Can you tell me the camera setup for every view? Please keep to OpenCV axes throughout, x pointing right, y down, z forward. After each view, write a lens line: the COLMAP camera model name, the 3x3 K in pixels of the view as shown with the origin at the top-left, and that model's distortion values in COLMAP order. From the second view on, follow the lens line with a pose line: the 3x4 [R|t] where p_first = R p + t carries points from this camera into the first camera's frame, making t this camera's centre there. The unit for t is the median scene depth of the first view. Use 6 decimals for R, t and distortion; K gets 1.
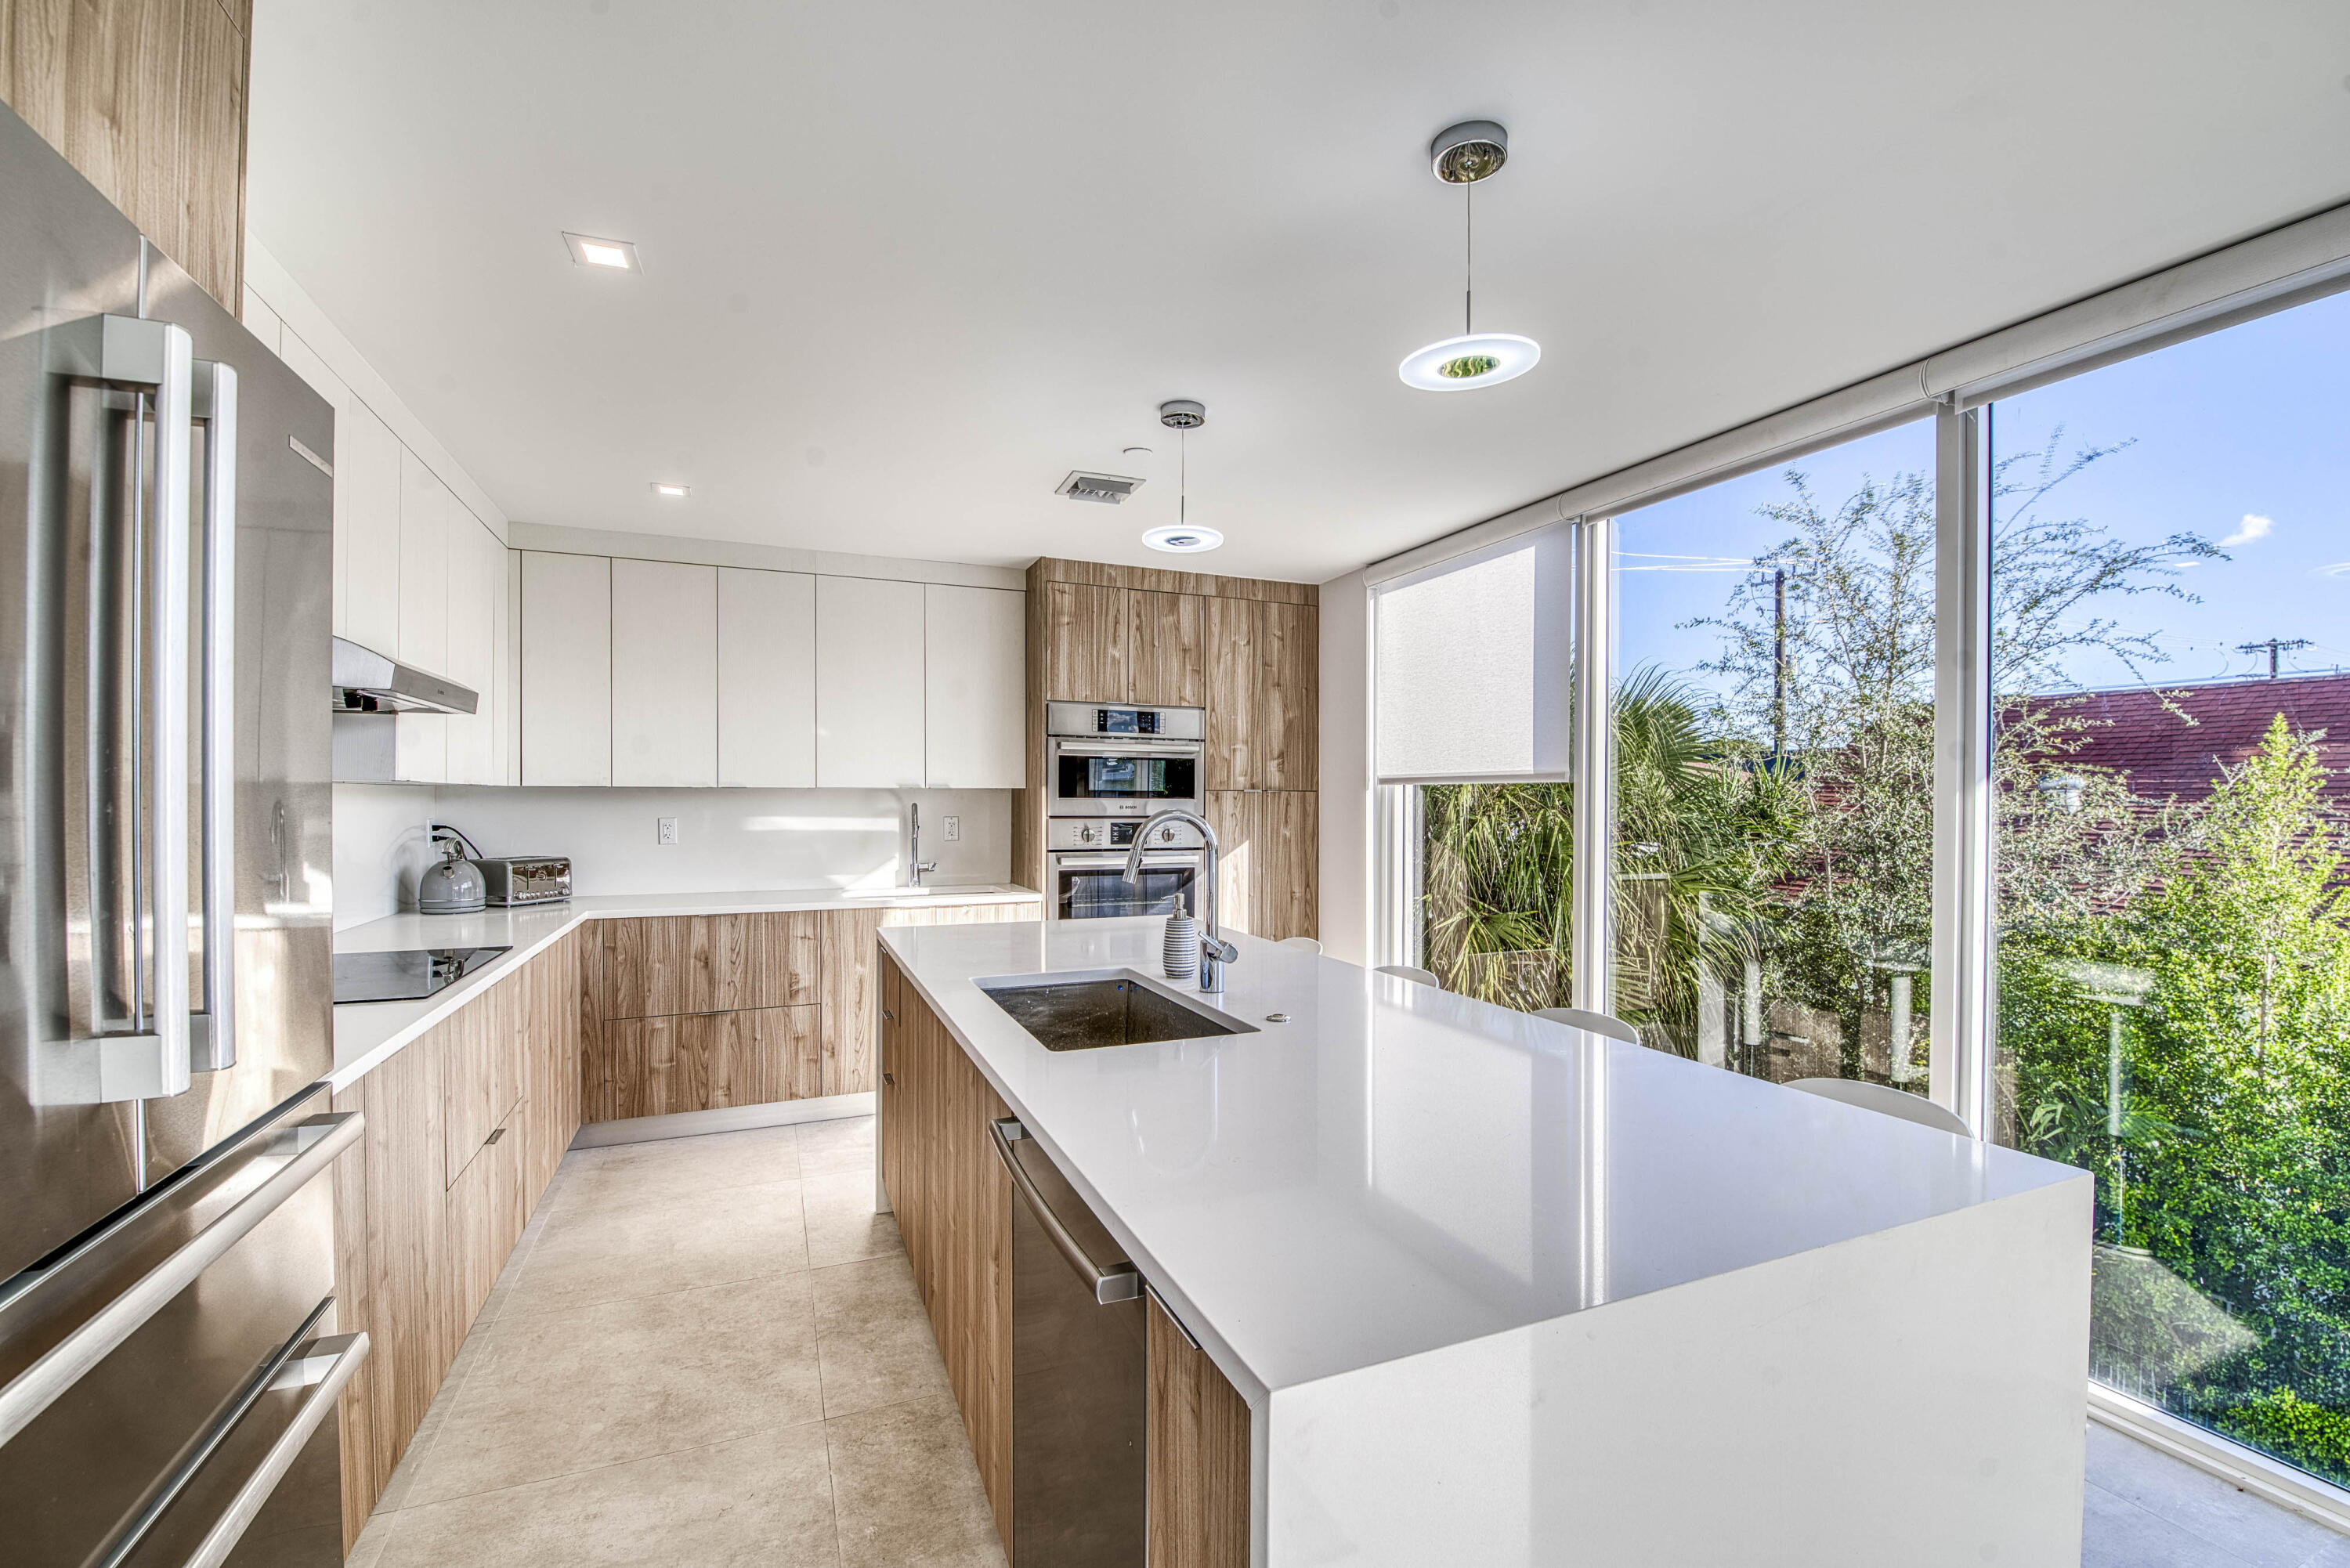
lens RADIAL K [[1009.6, 0, 1161.4], [0, 1009.6, 802.3], [0, 0, 1]] dist [0.000307, 0.000099]
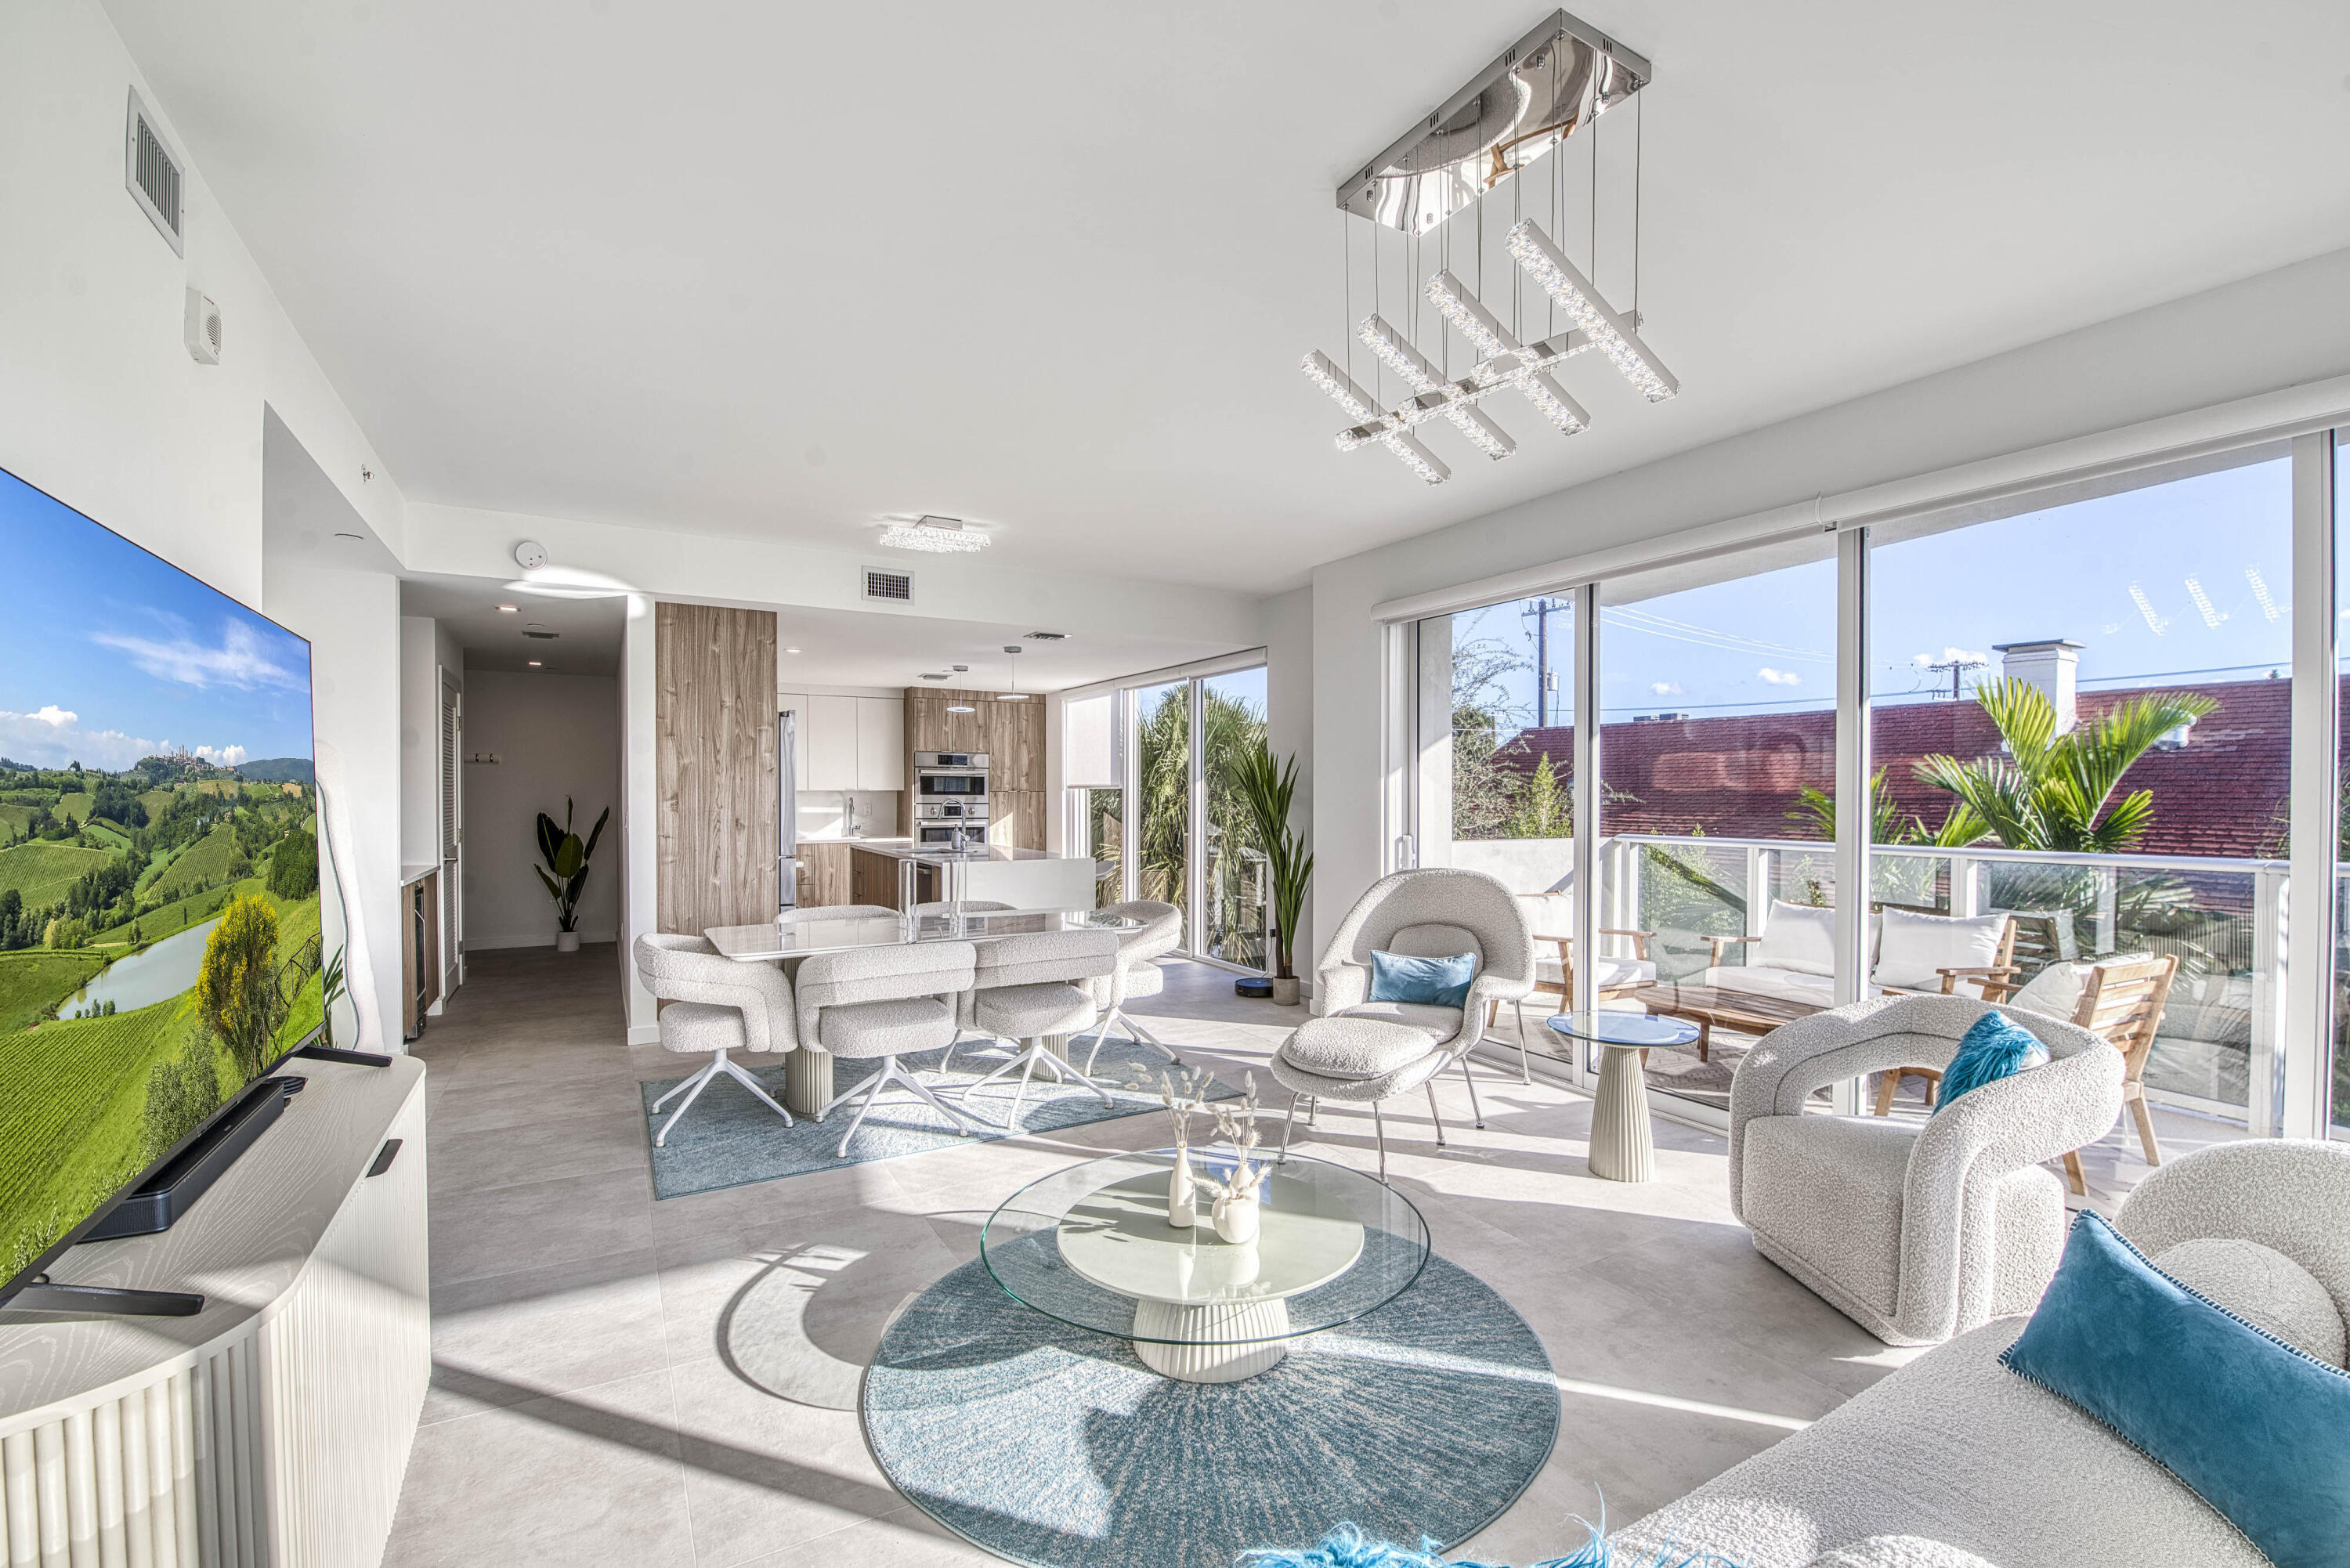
lens RADIAL K [[1009.6, 0, 1161.4], [0, 1009.6, 802.3], [0, 0, 1]] dist [0.000307, 0.000099]
pose [[0.991391, -0.005784, 0.130809, 0.129569], [0.005792, 0.999983, 0.000314, 0.013869], [-0.130809, 0.000446, 0.991407, -1.231657]]
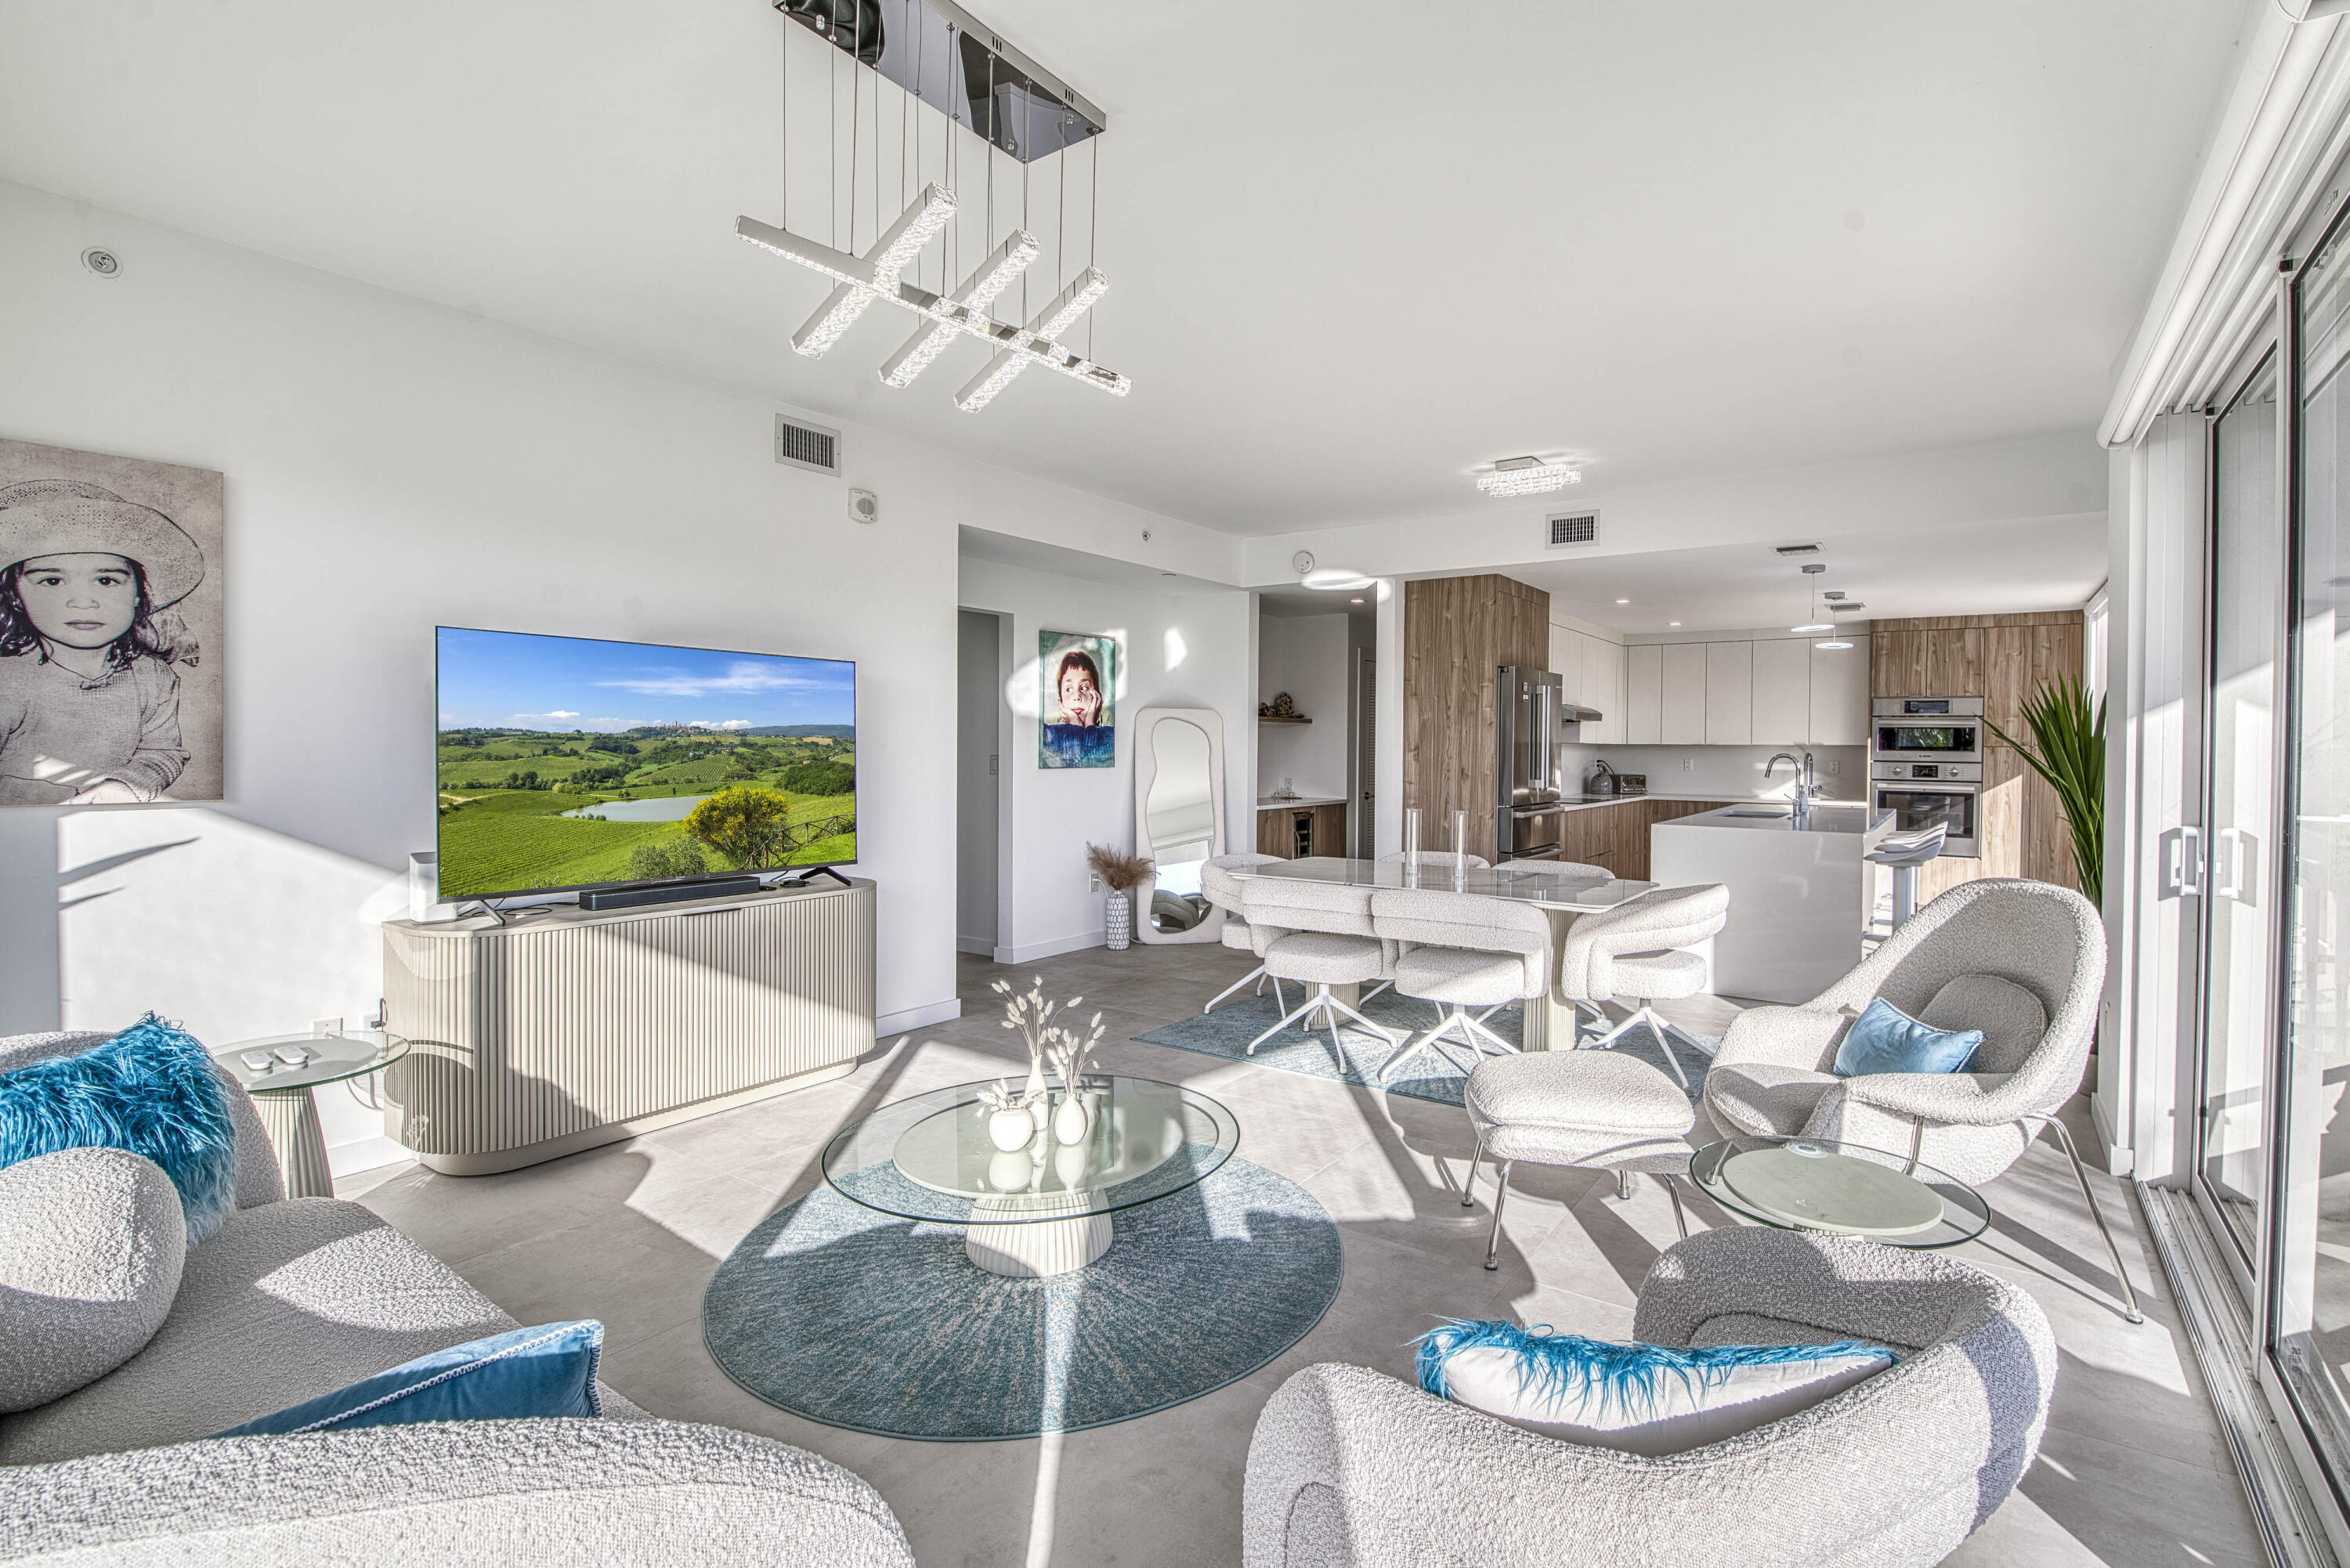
lens RADIAL K [[1067.9, 0, 1261.2], [0, 1067.9, 763.2], [0, 0, 1]] dist [-0.058347, 0.000044]
pose [[0.565573, 0.011186, -0.824622, 0.798920], [-0.009938, 0.999928, 0.006748, 0.016369], [0.824638, 0.004378, 0.565643, -0.957480]]
